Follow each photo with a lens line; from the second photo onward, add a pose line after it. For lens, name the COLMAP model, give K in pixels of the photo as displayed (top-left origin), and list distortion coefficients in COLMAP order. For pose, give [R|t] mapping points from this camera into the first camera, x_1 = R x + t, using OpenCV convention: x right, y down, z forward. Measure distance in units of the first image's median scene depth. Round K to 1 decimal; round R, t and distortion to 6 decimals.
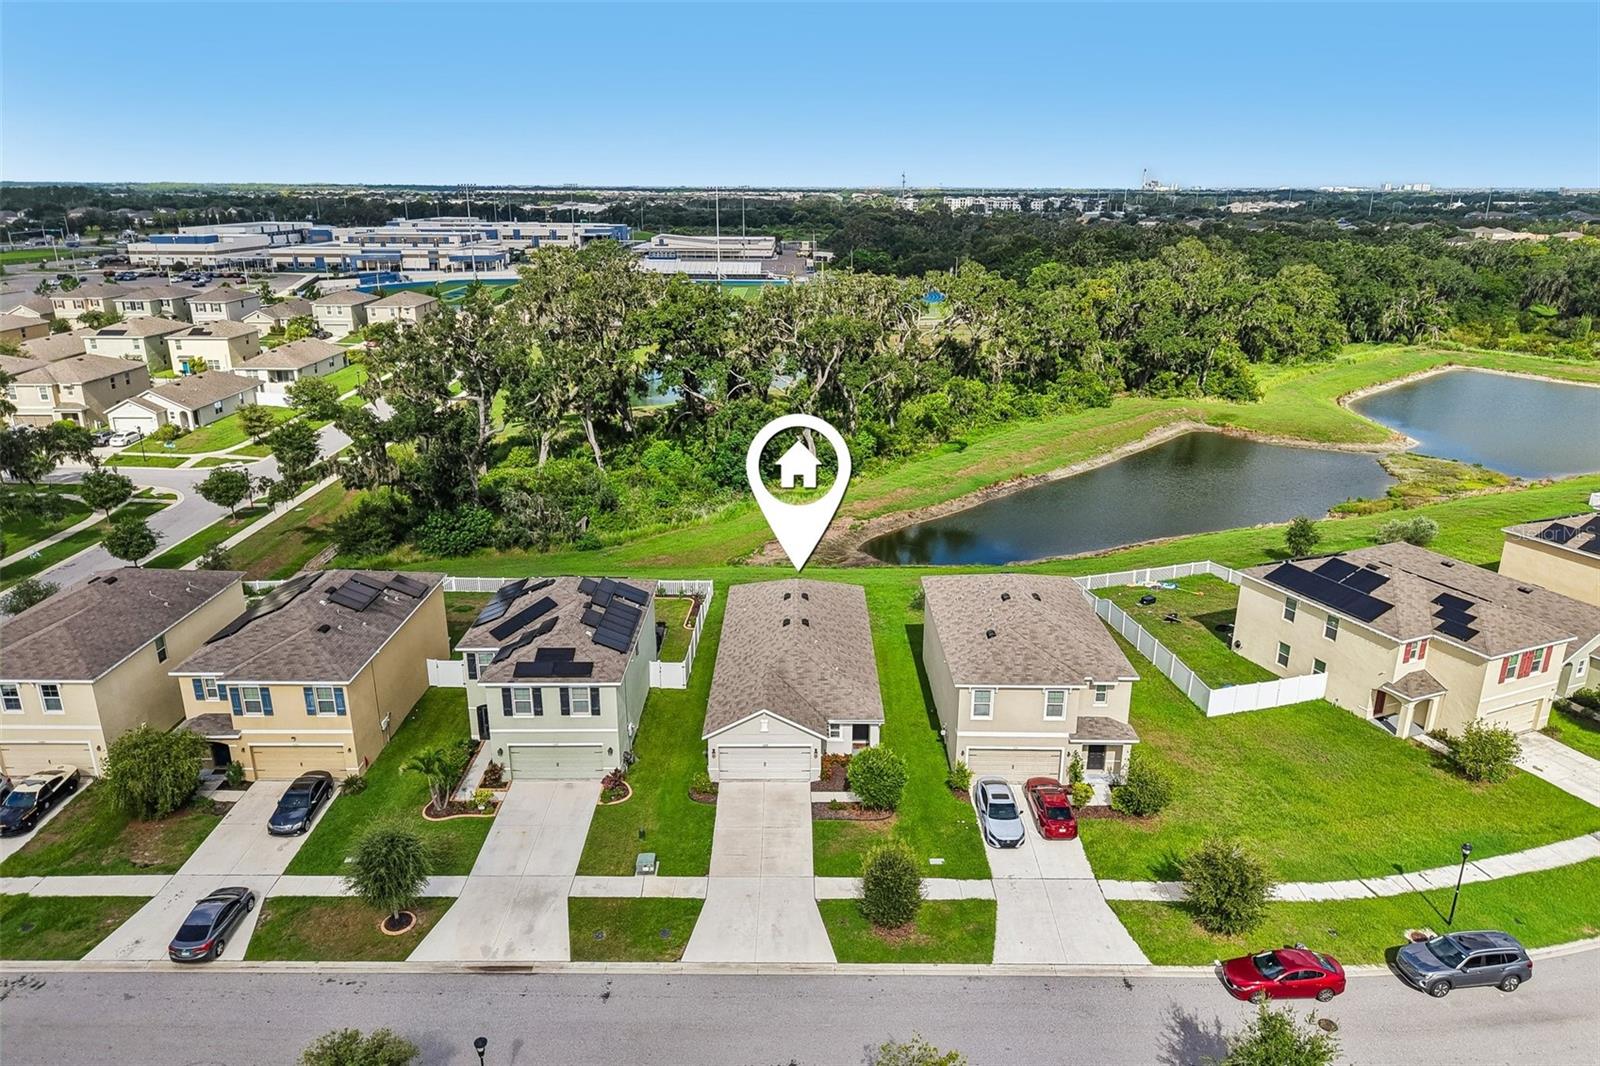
lens RADIAL K [[1075.7, 0, 800.0], [0, 1075.7, 533.0], [0, 0, 1]] dist [0.016981, -0.005590]
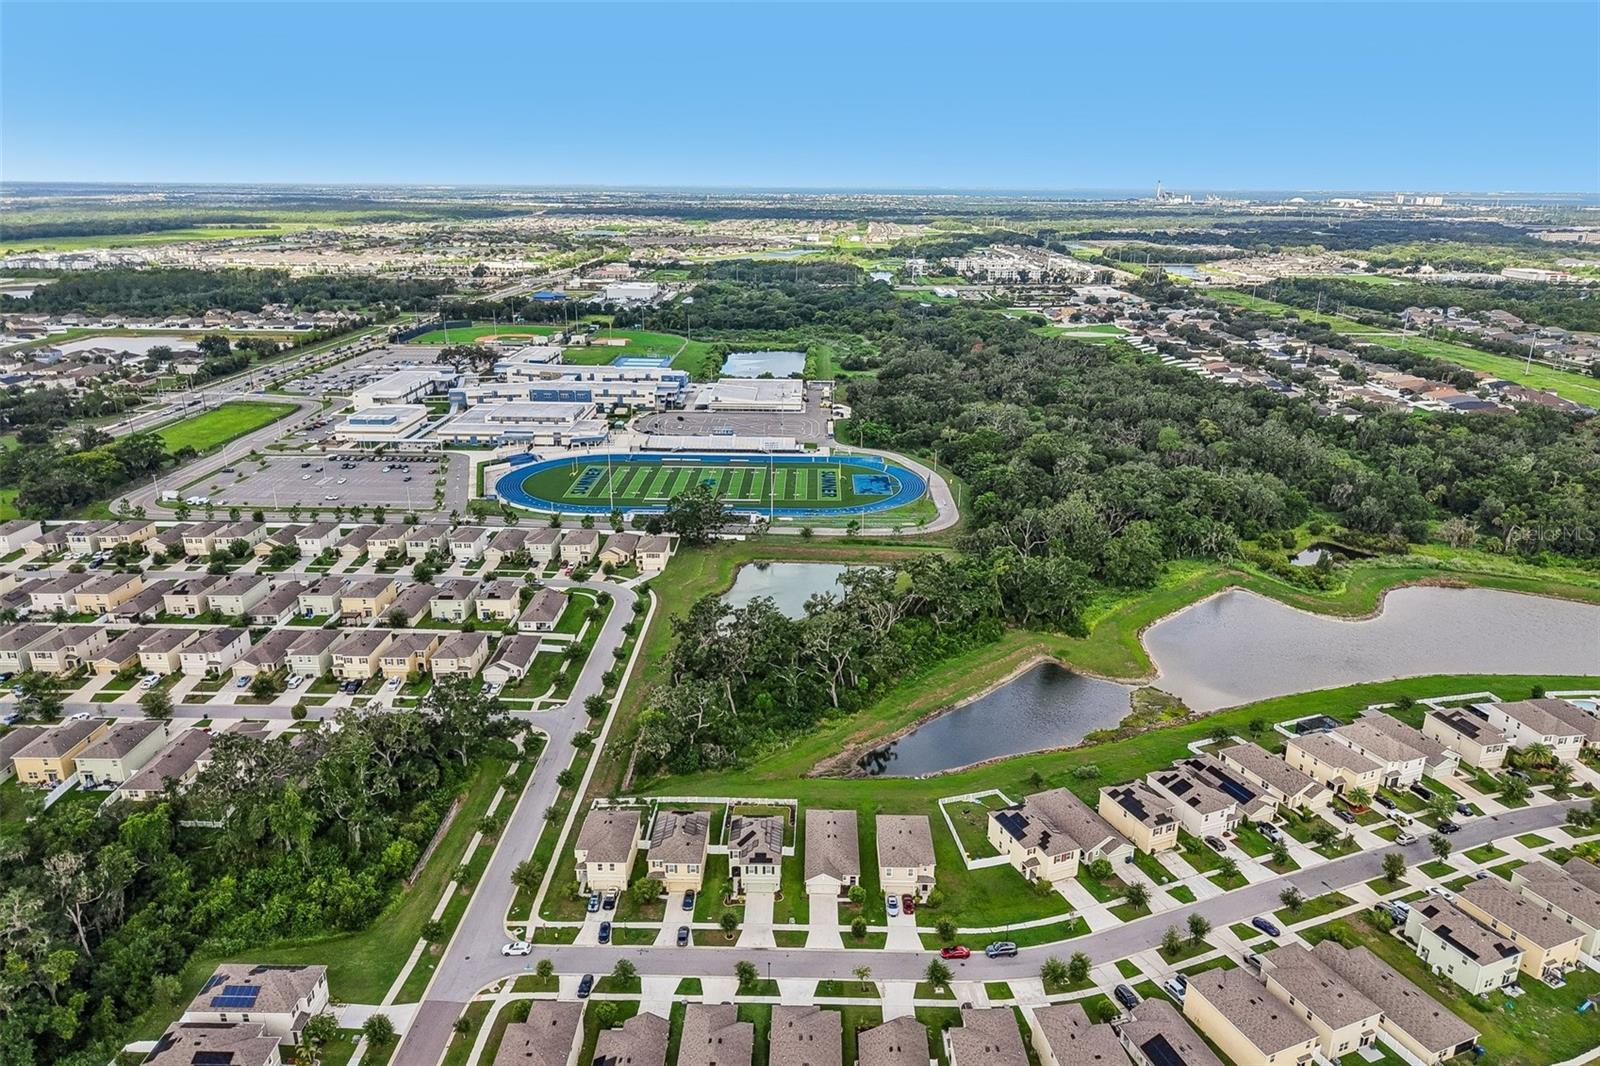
lens RADIAL K [[1075.7, 0, 800.0], [0, 1075.7, 533.0], [0, 0, 1]] dist [0.016981, -0.005590]
pose [[0.999874, 0.006921, -0.014274, -0.066100], [-0.006865, 0.999969, 0.003939, -0.905106], [0.014301, -0.003840, 0.999890, -2.343541]]
